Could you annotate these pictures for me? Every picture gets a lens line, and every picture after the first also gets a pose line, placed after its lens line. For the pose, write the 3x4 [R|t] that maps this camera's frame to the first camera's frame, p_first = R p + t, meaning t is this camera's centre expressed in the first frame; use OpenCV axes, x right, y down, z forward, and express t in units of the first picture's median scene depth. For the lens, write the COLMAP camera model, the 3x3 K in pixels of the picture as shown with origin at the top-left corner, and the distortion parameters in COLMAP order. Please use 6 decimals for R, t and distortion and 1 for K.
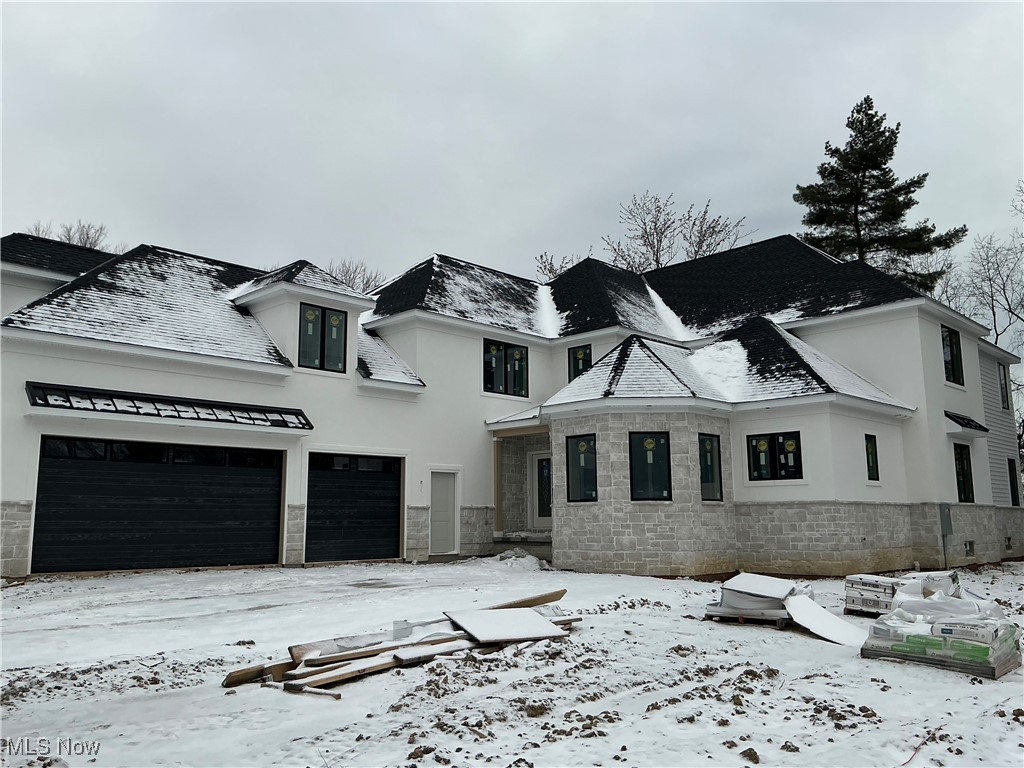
lens RADIAL K [[847.9, 0, 507.5], [0, 847.9, 386.4], [0, 0, 1]] dist [0.079506, -0.153829]
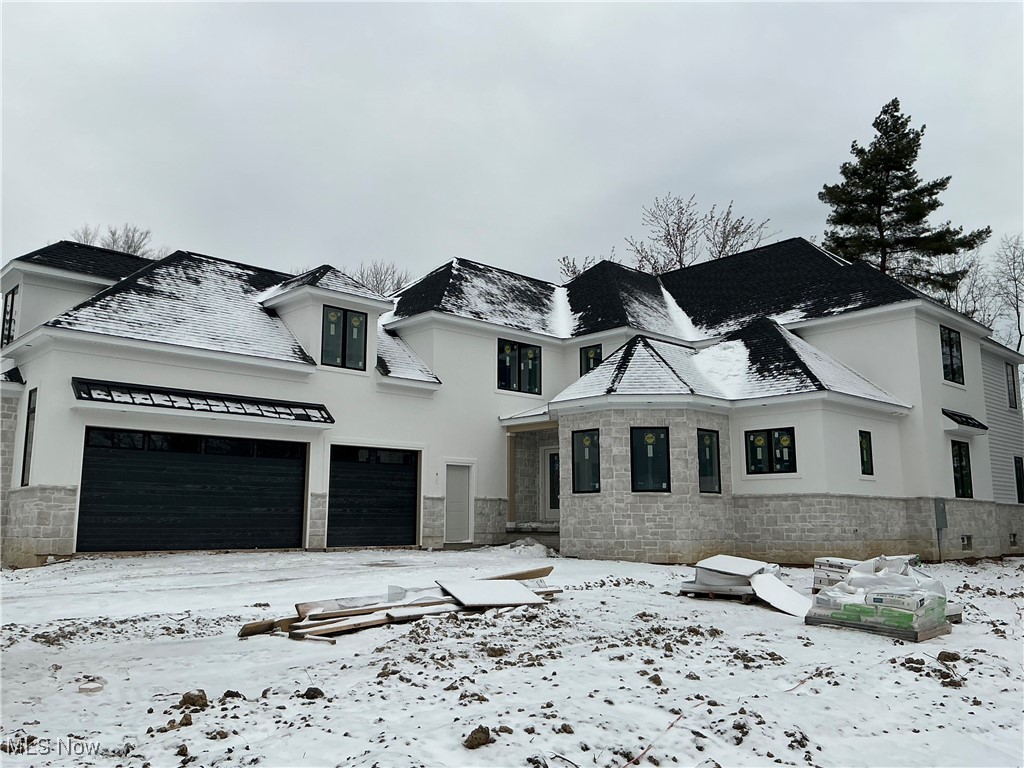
lens RADIAL K [[847.9, 0, 507.5], [0, 847.9, 387.8], [0, 0, 1]] dist [0.079506, -0.153829]
pose [[0.999192, 0.002961, -0.040083, 0.031635], [-0.002887, 0.999994, 0.001919, 0.003192], [0.040089, -0.001801, 0.999195, -0.060068]]
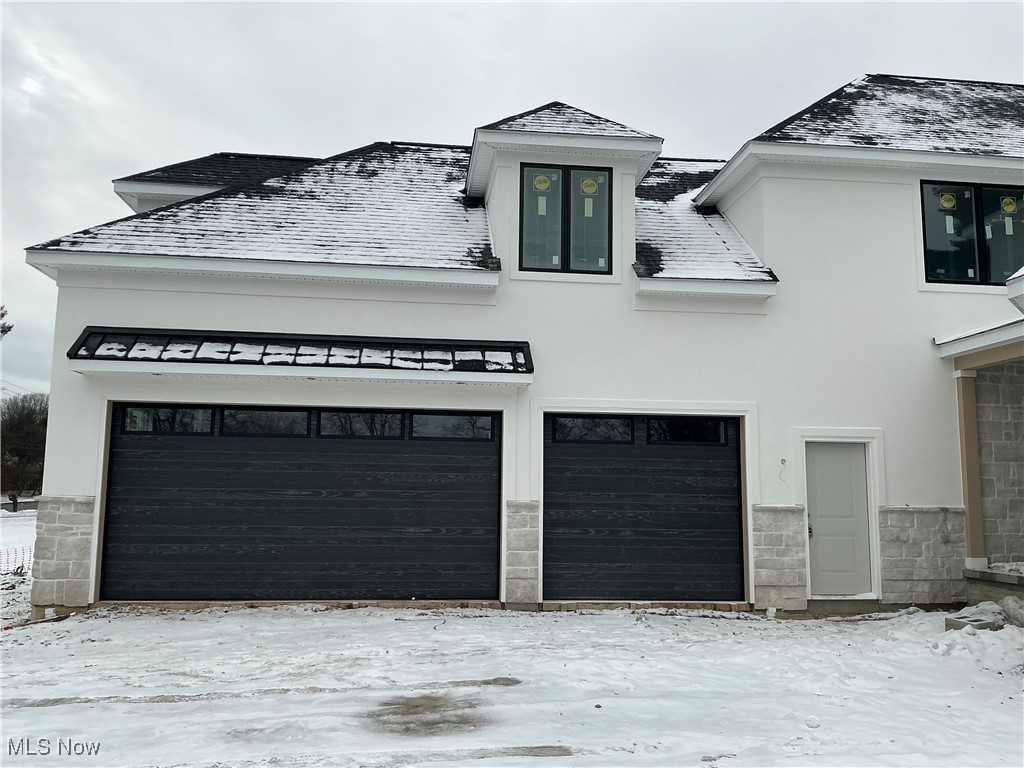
lens RADIAL K [[847.9, 0, 511.0], [0, 847.9, 387.0], [0, 0, 1]] dist [0.079506, -0.153829]
pose [[0.778470, -0.065589, -0.624246, 0.114917], [0.083154, 0.996536, -0.001008, 0.058184], [0.622149, -0.051124, 0.781228, 0.527915]]
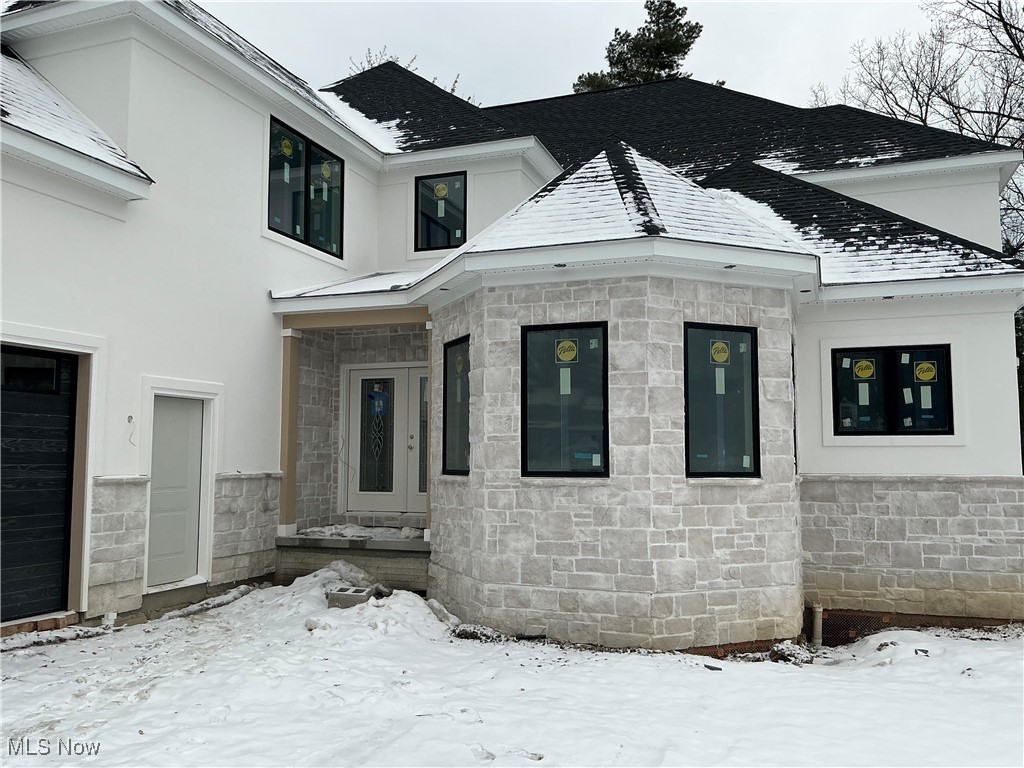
lens RADIAL K [[847.9, 0, 512.7], [0, 847.9, 385.9], [0, 0, 1]] dist [0.079506, -0.153829]
pose [[0.909244, 0.044812, 0.413844, -0.116894], [-0.075486, 0.995455, 0.058058, 0.065835], [-0.409361, -0.084029, 0.908495, 0.614123]]
